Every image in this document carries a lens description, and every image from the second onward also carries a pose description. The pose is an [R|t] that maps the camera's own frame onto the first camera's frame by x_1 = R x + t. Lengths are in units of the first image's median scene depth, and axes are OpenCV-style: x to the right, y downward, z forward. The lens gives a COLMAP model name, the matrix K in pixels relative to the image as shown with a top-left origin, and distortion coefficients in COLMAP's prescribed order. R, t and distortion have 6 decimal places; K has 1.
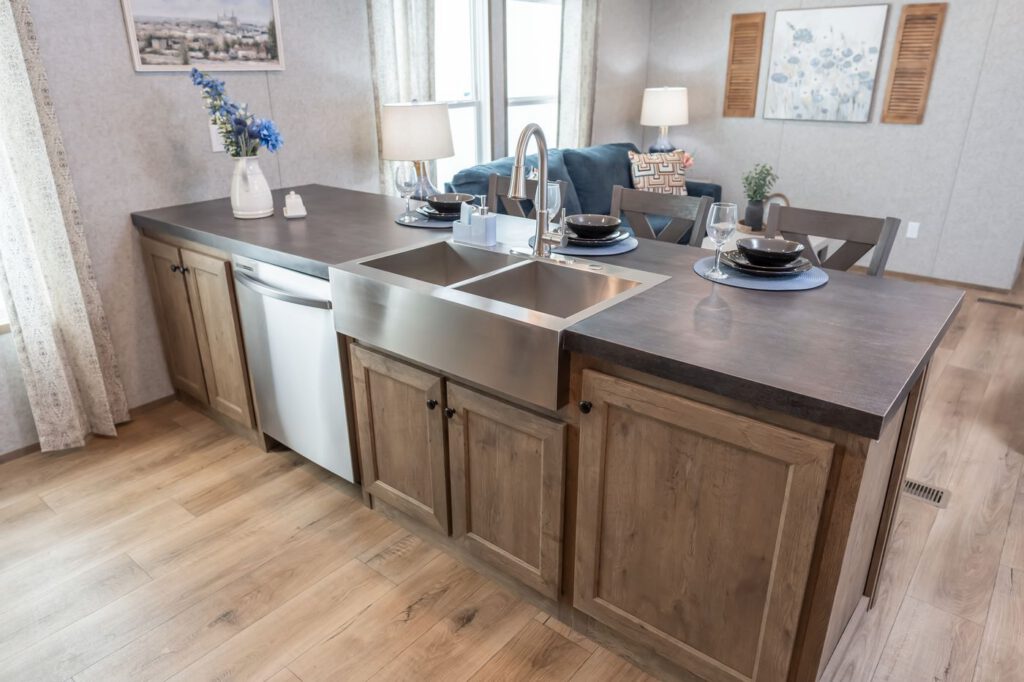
lens RADIAL K [[688.0, 0, 472.8], [0, 688.0, 342.6], [0, 0, 1]] dist [-0.000393, 0.007434]
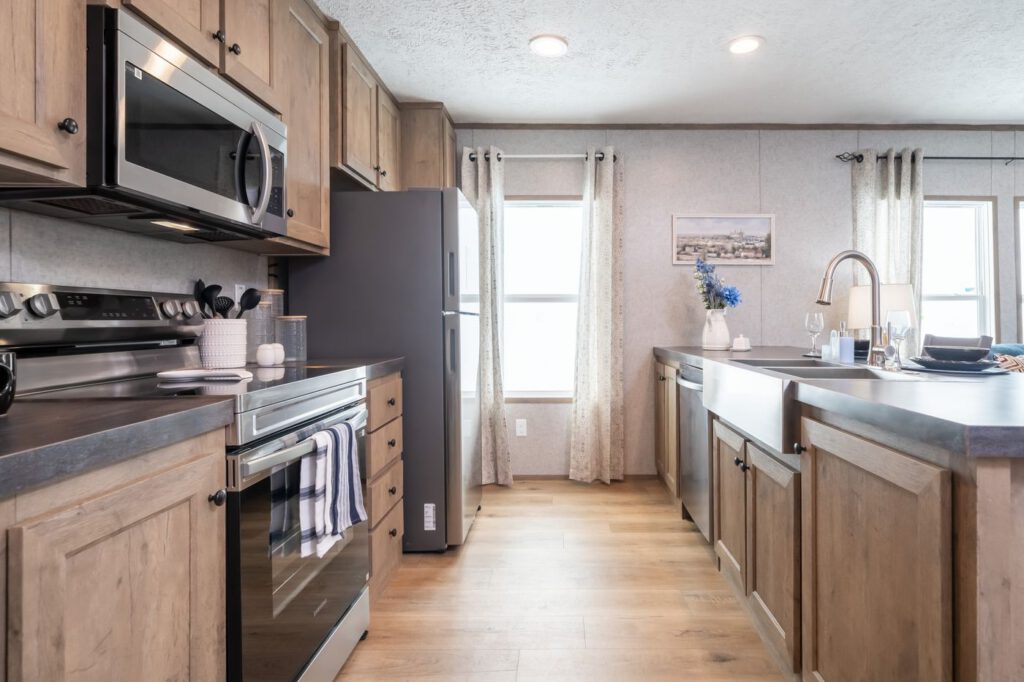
lens RADIAL K [[541.5, 0, 543.7], [0, 541.5, 312.6], [0, 0, 1]] dist [0.011793, -0.000777]
pose [[0.656599, 0.018826, -0.754005, 0.289636], [-0.302156, 0.922529, -0.240088, 0.118443], [0.691072, 0.385468, 0.611420, 0.035012]]
